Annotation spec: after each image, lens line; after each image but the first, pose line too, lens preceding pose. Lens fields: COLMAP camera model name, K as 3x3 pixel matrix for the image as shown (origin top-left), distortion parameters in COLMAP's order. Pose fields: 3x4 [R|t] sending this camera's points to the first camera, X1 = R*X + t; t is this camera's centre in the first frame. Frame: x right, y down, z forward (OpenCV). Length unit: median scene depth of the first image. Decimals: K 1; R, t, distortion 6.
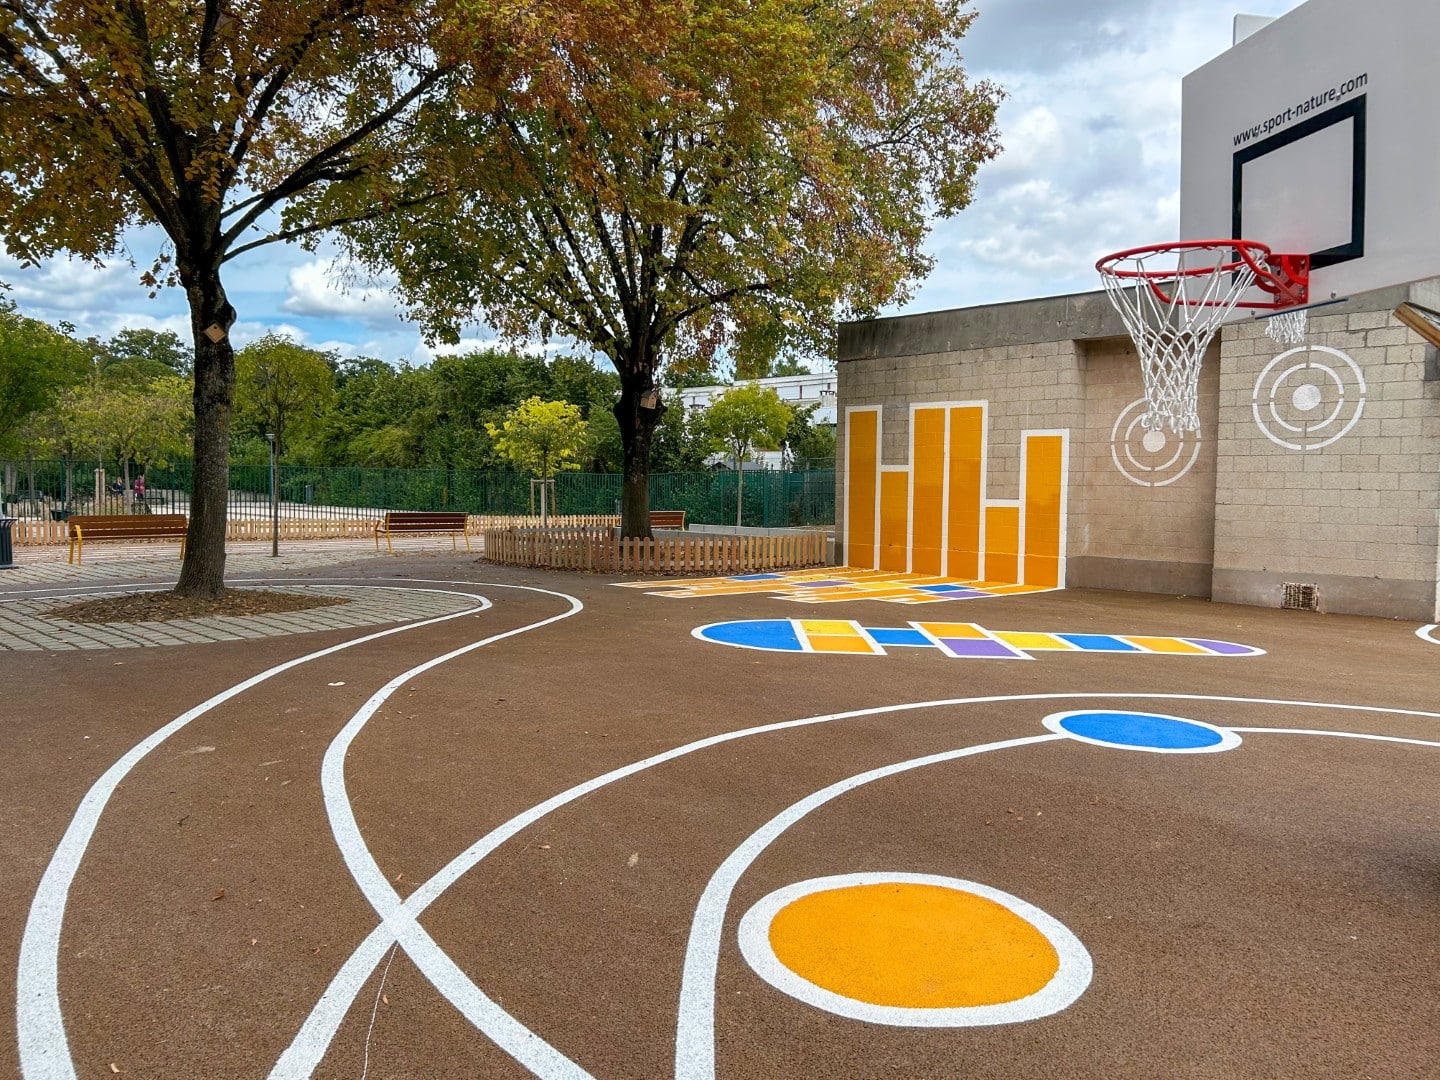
lens RADIAL K [[1094.1, 0, 717.7], [0, 1094.1, 538.0], [0, 0, 1]] dist [-0.028320, -0.001274]
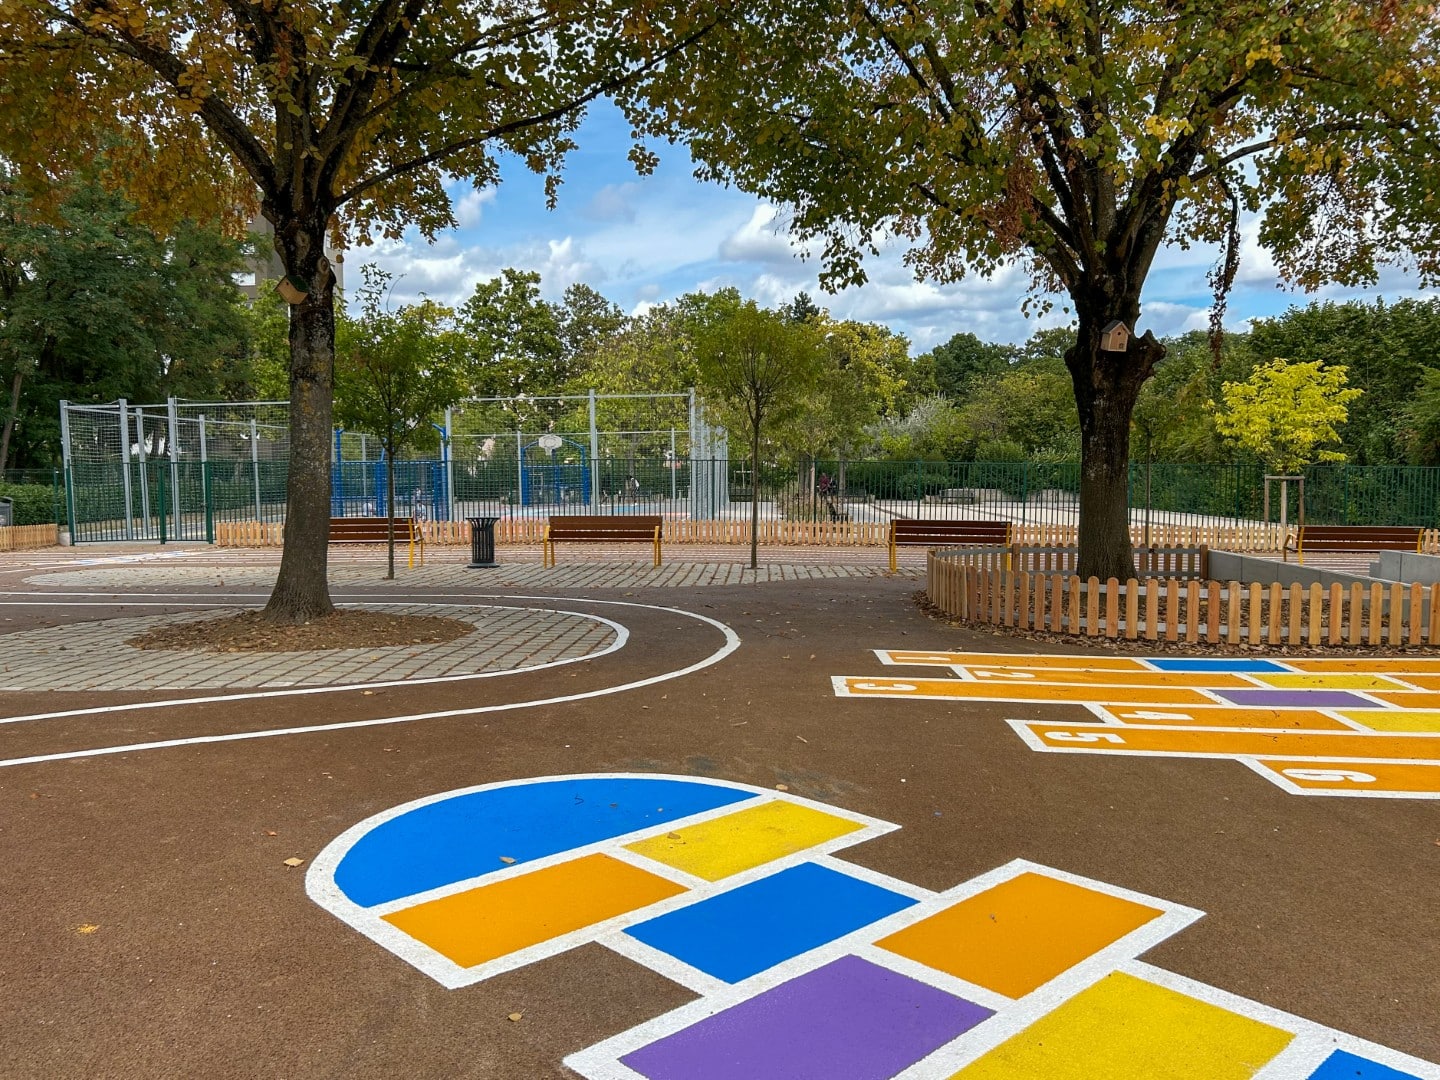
lens RADIAL K [[1094.1, 0, 717.9], [0, 1094.1, 543.6], [0, 0, 1]] dist [-0.028320, -0.001274]
pose [[0.650028, 0.046077, -0.758512, 0.112456], [-0.040818, 0.998836, 0.025696, -0.011616], [0.758814, 0.014258, 0.651152, 0.227026]]
